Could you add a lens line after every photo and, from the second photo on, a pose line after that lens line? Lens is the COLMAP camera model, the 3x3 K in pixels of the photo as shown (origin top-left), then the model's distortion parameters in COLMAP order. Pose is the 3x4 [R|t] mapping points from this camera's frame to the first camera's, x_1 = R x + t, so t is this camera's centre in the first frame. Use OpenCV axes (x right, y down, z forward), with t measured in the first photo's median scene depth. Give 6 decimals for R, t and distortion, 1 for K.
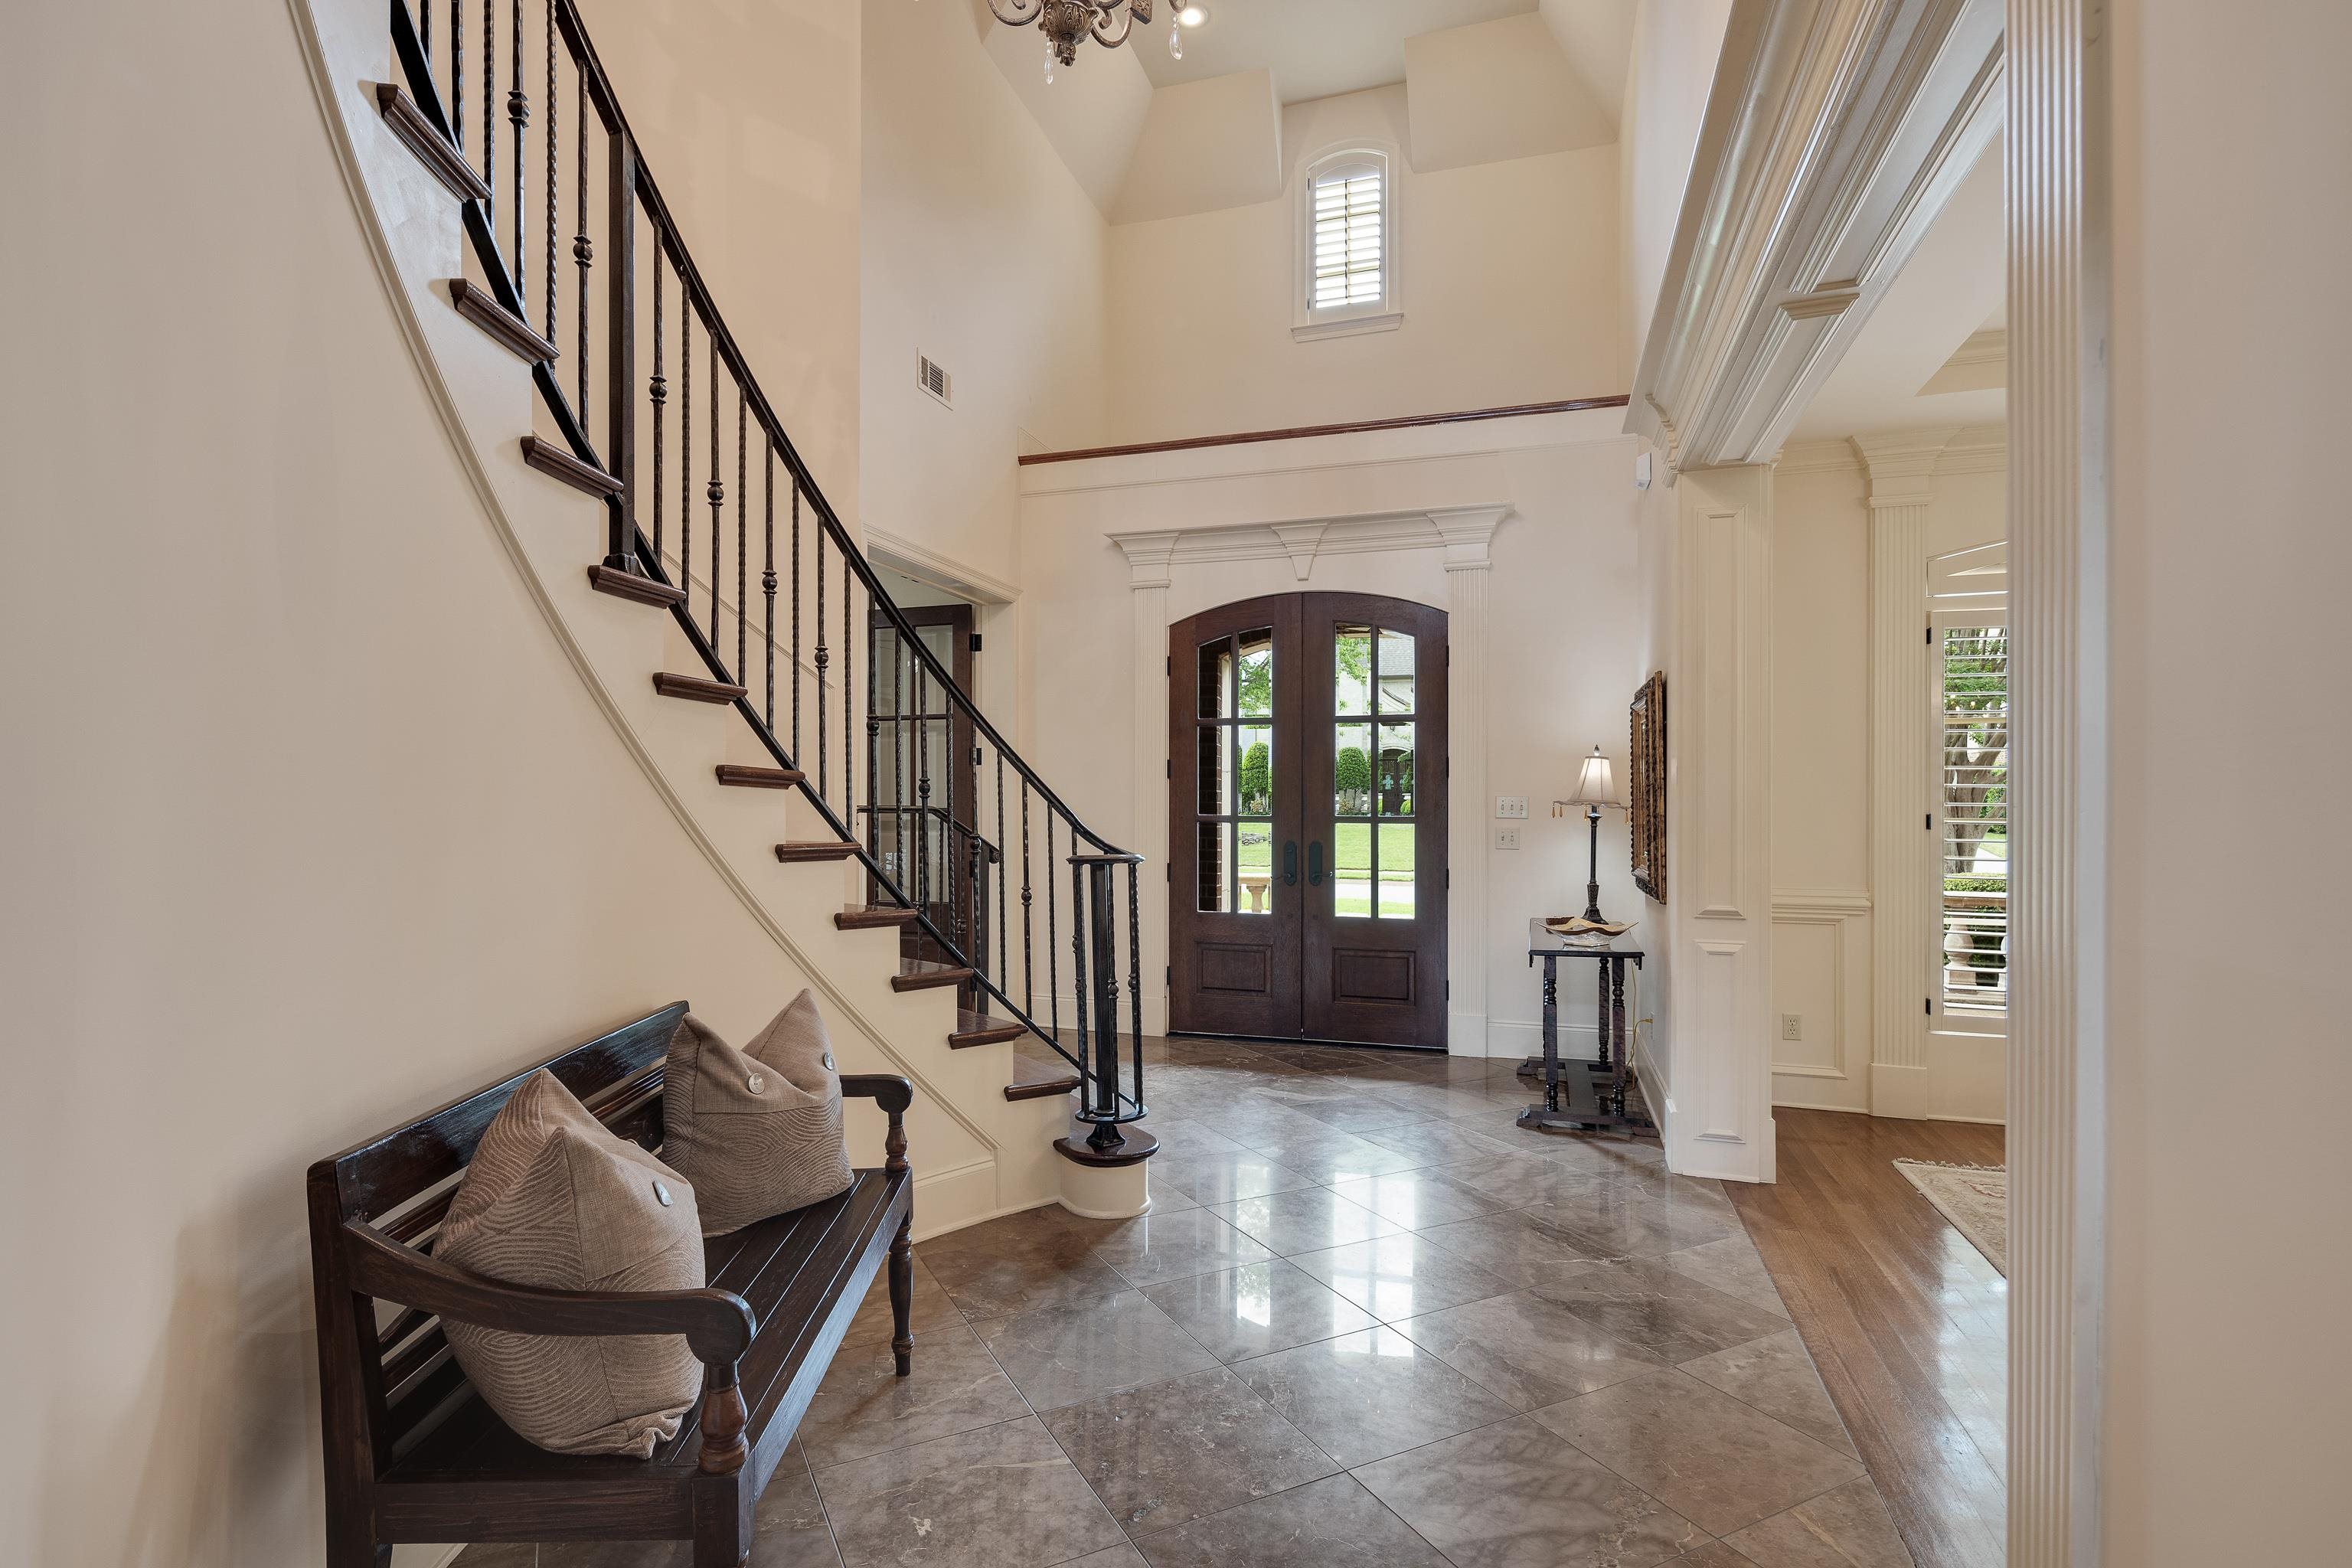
lens RADIAL K [[1141.9, 0, 1176.4], [0, 1141.9, 802.1], [0, 0, 1]] dist [0.002883, -0.004441]
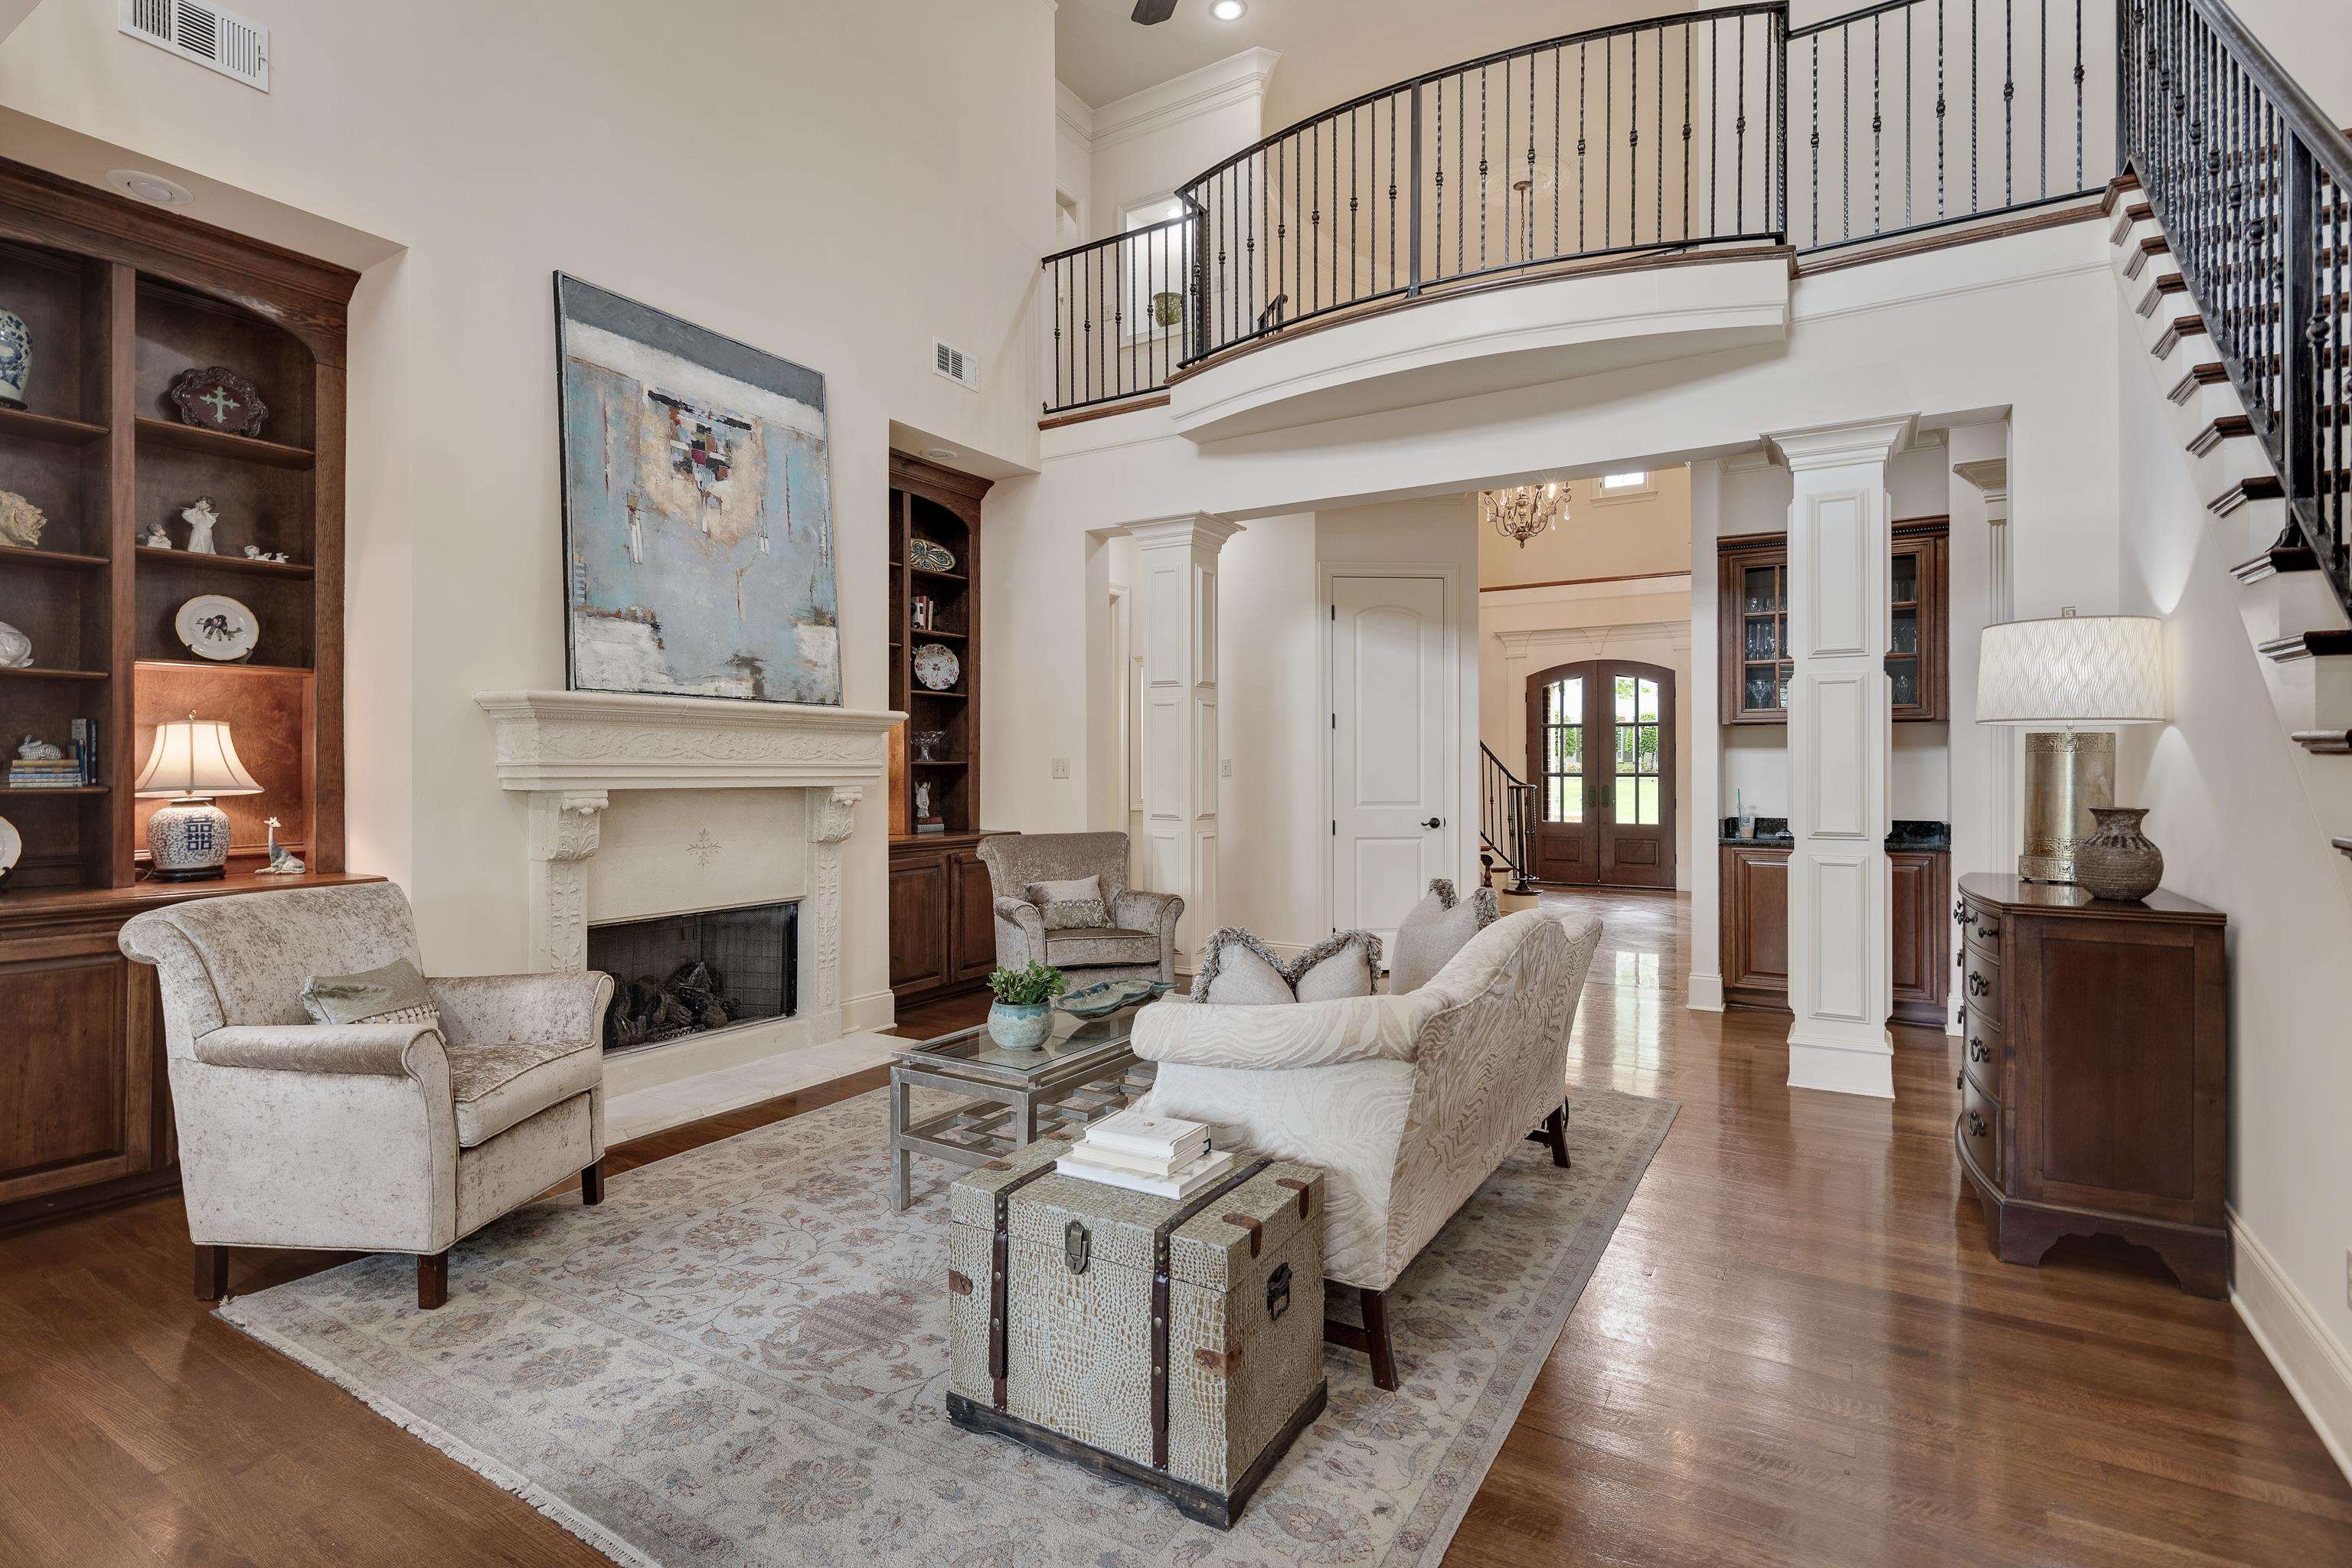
lens RADIAL K [[1141.9, 0, 1165.0], [0, 1141.9, 773.5], [0, 0, 1]] dist [0.002883, -0.004441]
pose [[0.968658, -0.005415, -0.248339, -0.125758], [0.007029, 0.999960, 0.005612, -0.002785], [0.248299, -0.007182, 0.968657, -1.106507]]
